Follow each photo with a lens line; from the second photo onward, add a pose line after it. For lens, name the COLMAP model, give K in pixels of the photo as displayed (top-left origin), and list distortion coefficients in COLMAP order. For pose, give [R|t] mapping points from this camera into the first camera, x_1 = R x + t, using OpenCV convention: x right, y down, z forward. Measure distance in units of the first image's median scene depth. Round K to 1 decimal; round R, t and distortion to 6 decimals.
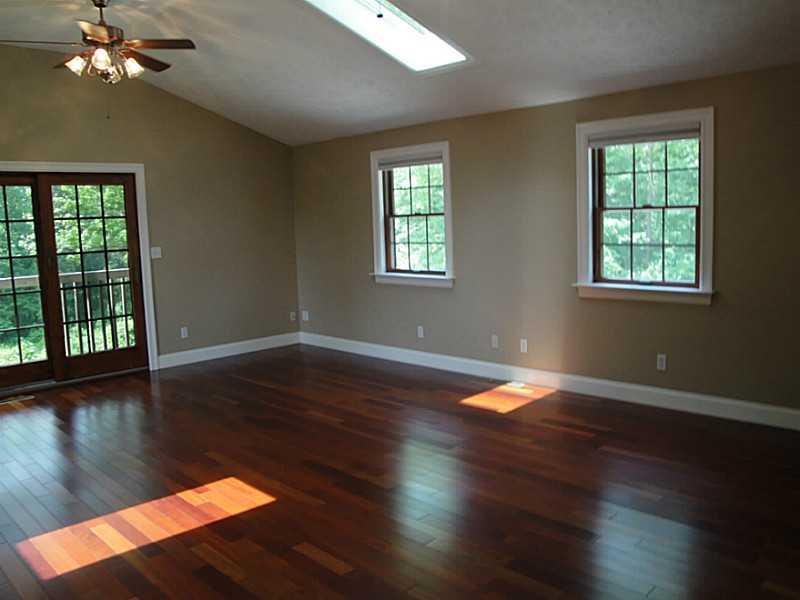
lens RADIAL K [[716.2, 0, 400.0], [0, 716.2, 300.0], [0, 0, 1]] dist [0.062136, 0.003787]
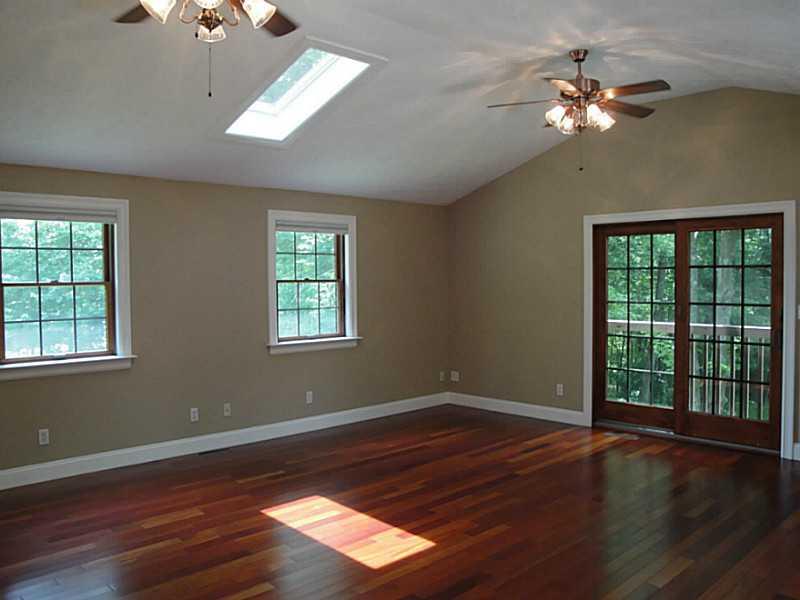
lens RADIAL K [[724.7, 0, 400.0], [0, 724.7, 300.0], [0, 0, 1]] dist [-0.083070, -0.000398]
pose [[-0.032294, 0.076169, -0.996572, 0.508796], [-0.110063, 0.990757, 0.079291, -0.106816], [0.993400, 0.112246, -0.023612, 0.687620]]
